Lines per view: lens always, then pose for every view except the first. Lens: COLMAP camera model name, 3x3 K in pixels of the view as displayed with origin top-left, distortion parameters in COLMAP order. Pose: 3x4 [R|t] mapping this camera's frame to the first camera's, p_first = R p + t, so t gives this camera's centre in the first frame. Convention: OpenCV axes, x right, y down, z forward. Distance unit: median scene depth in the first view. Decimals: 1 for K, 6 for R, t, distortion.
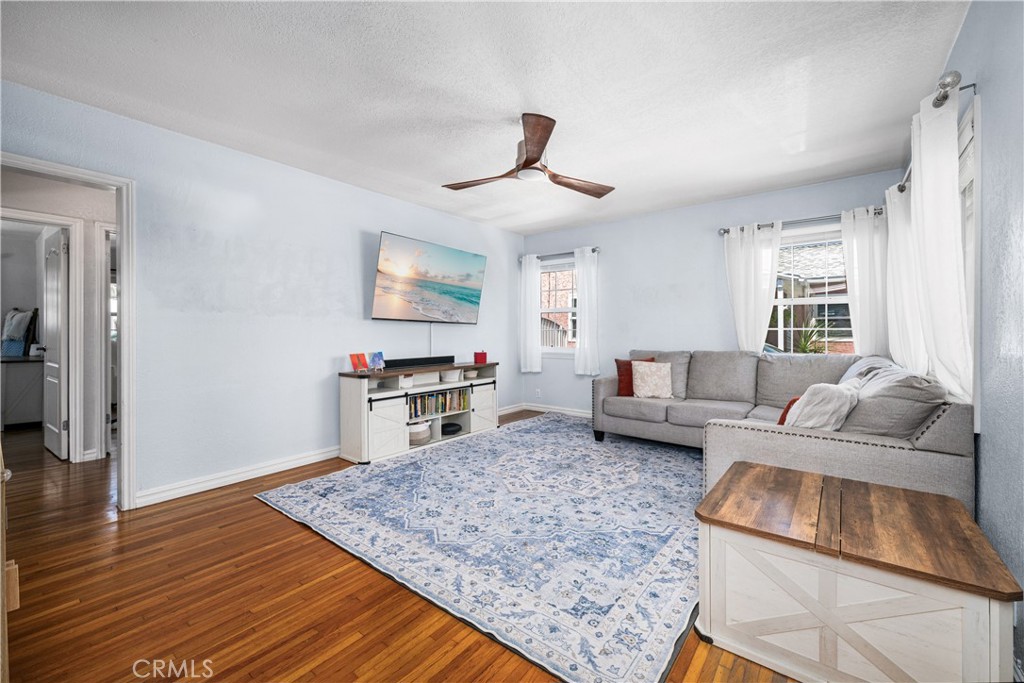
lens RADIAL K [[417.8, 0, 512.1], [0, 417.8, 334.4], [0, 0, 1]] dist [-0.000680, -0.000091]
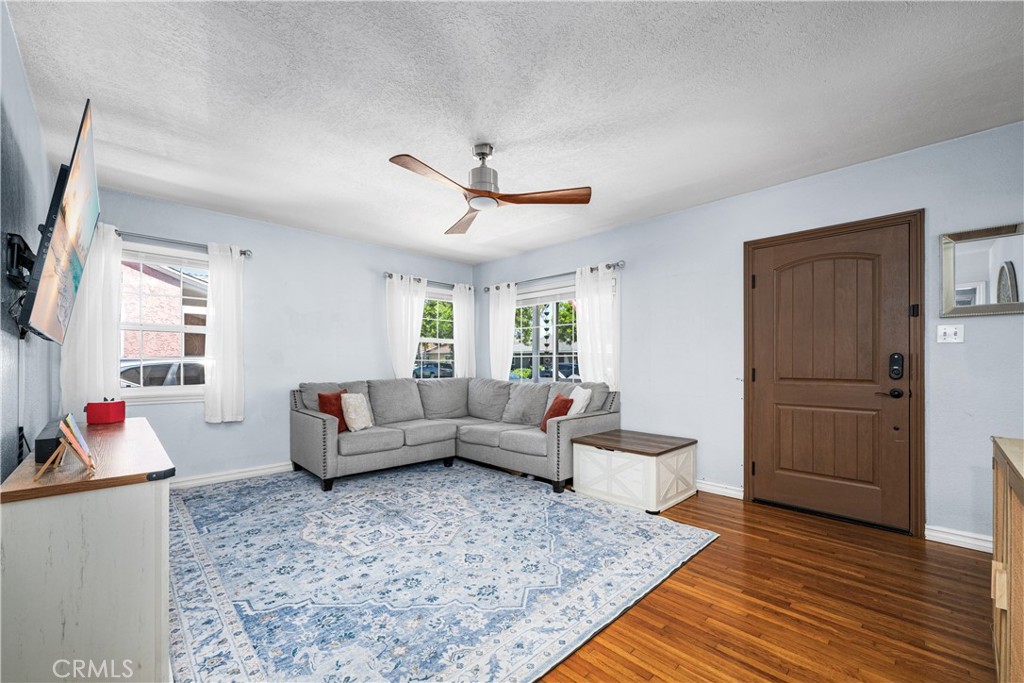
lens RADIAL K [[417.8, 0, 516.9], [0, 417.8, 363.3], [0, 0, 1]] dist [-0.000680, -0.000091]
pose [[0.117628, 0.000091, 0.993058, -0.792459], [0.002808, 0.999996, -0.000424, -0.003389], [-0.993054, 0.002839, 0.117627, 0.690784]]
